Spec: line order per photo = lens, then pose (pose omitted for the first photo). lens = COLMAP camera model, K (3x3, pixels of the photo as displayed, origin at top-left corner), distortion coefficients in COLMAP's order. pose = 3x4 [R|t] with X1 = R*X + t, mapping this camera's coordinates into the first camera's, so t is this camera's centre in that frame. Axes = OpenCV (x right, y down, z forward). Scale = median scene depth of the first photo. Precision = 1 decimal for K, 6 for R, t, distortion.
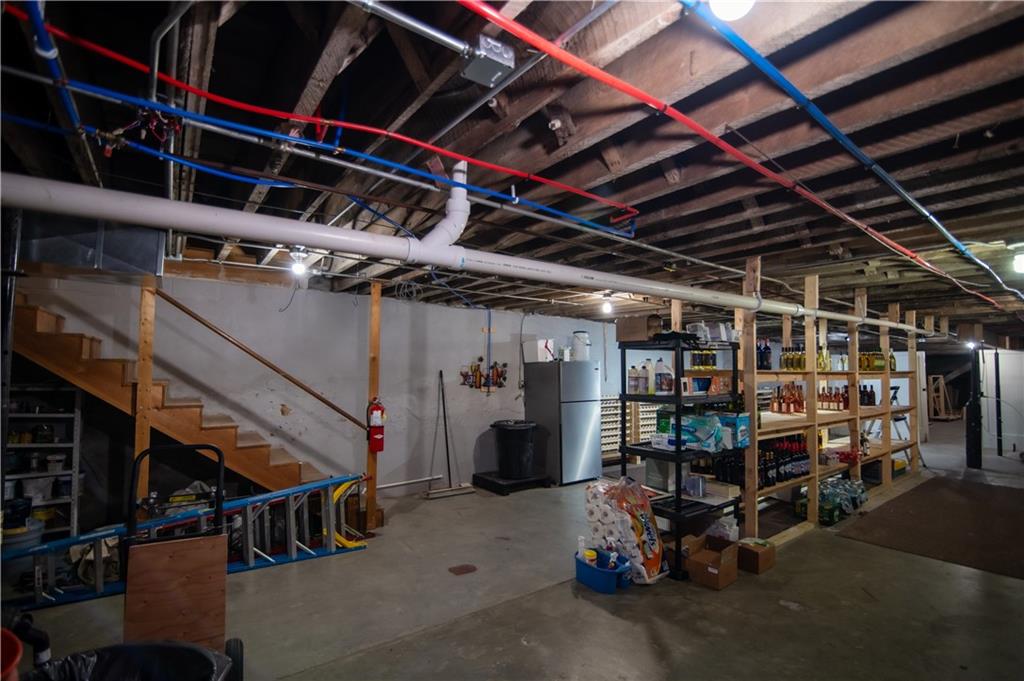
lens RADIAL K [[473.7, 0, 510.0], [0, 473.7, 344.0], [0, 0, 1]] dist [-0.019001, 0.000088]
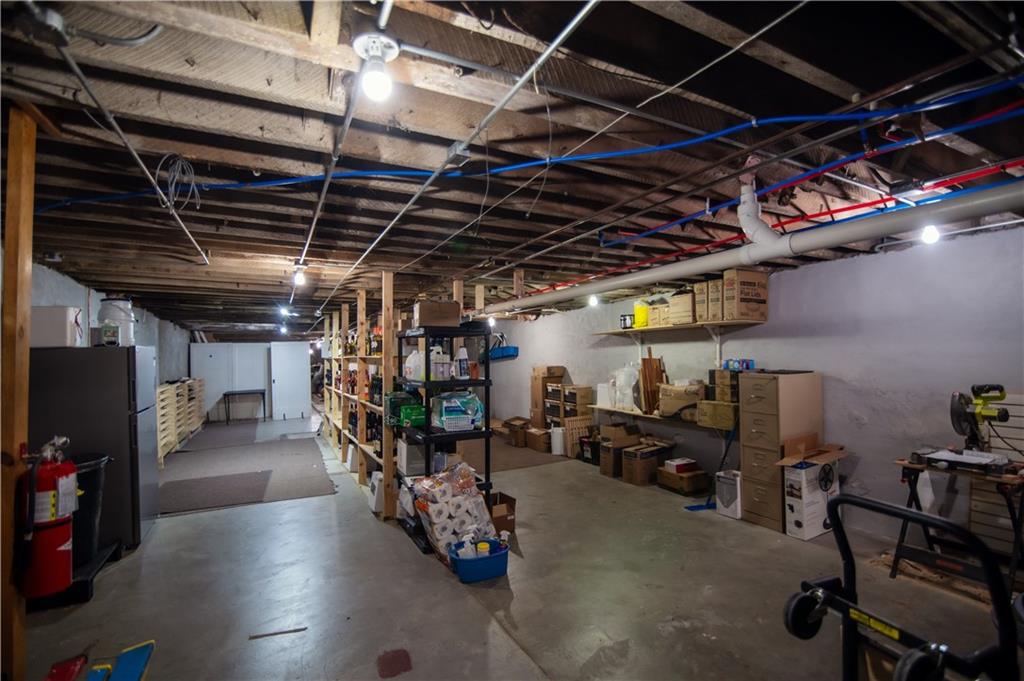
lens RADIAL K [[473.7, 0, 510.0], [0, 473.7, 344.0], [0, 0, 1]] dist [-0.019001, 0.000088]
pose [[0.157706, 0.015235, 0.987369, -0.667620], [-0.032581, 0.999417, -0.010217, 0.037462], [-0.986949, -0.030558, 0.158110, 0.698253]]
